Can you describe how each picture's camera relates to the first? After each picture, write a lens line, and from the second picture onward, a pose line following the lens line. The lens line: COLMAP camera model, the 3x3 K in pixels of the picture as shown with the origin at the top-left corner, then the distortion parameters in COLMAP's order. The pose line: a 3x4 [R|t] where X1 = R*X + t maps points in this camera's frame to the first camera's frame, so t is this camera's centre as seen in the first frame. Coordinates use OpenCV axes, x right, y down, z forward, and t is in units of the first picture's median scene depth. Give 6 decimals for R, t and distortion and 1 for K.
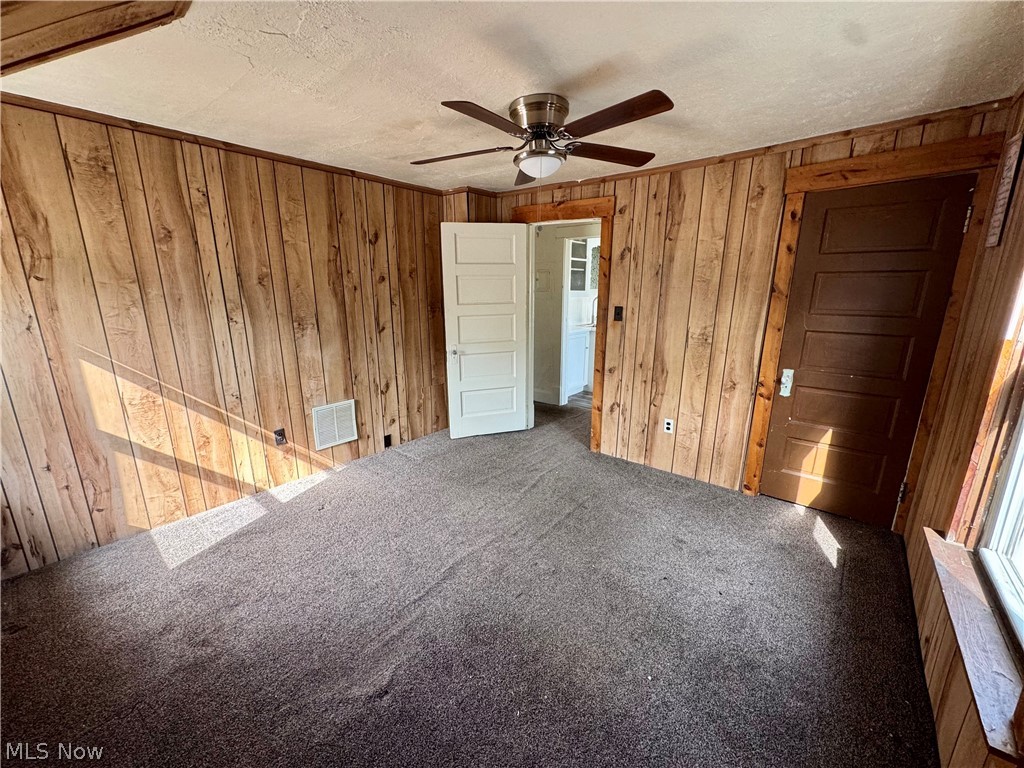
lens RADIAL K [[409.2, 0, 512.5], [0, 409.2, 381.9], [0, 0, 1]] dist [0.001185, 0.000031]
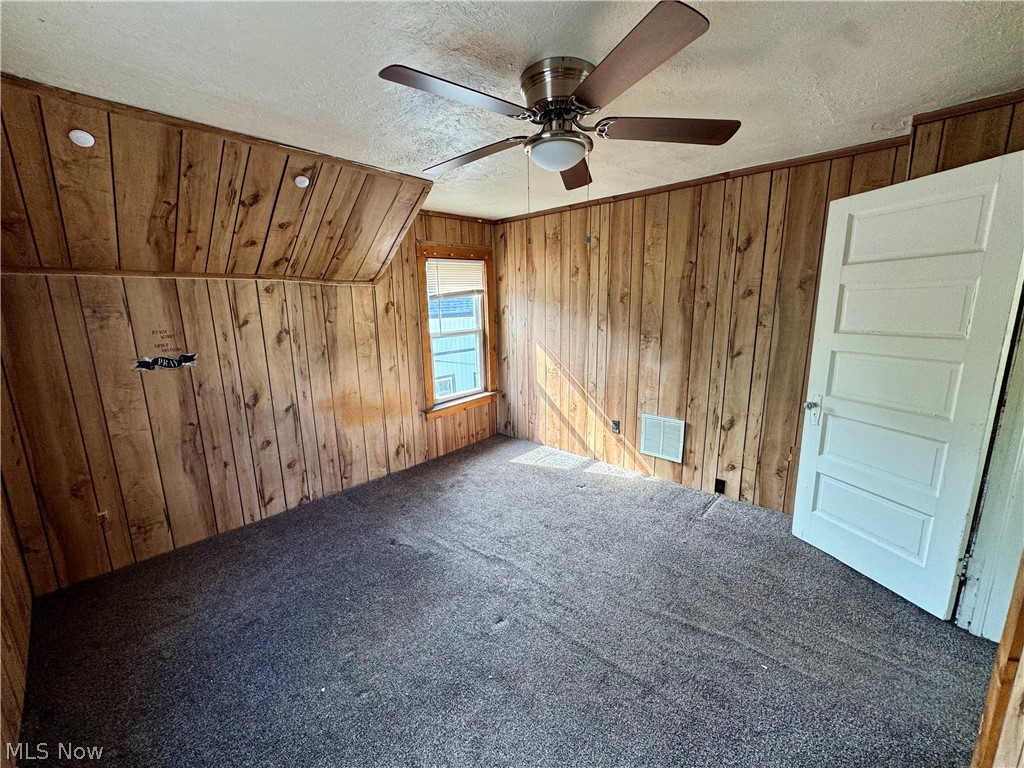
lens RADIAL K [[409.2, 0, 513.7], [0, 409.2, 384.2], [0, 0, 1]] dist [0.001185, 0.000031]
pose [[-0.043706, 0.199149, -0.978994, 0.568380], [-0.211635, 0.955845, 0.203889, -0.157589], [0.976371, 0.216100, 0.000370, 0.630150]]
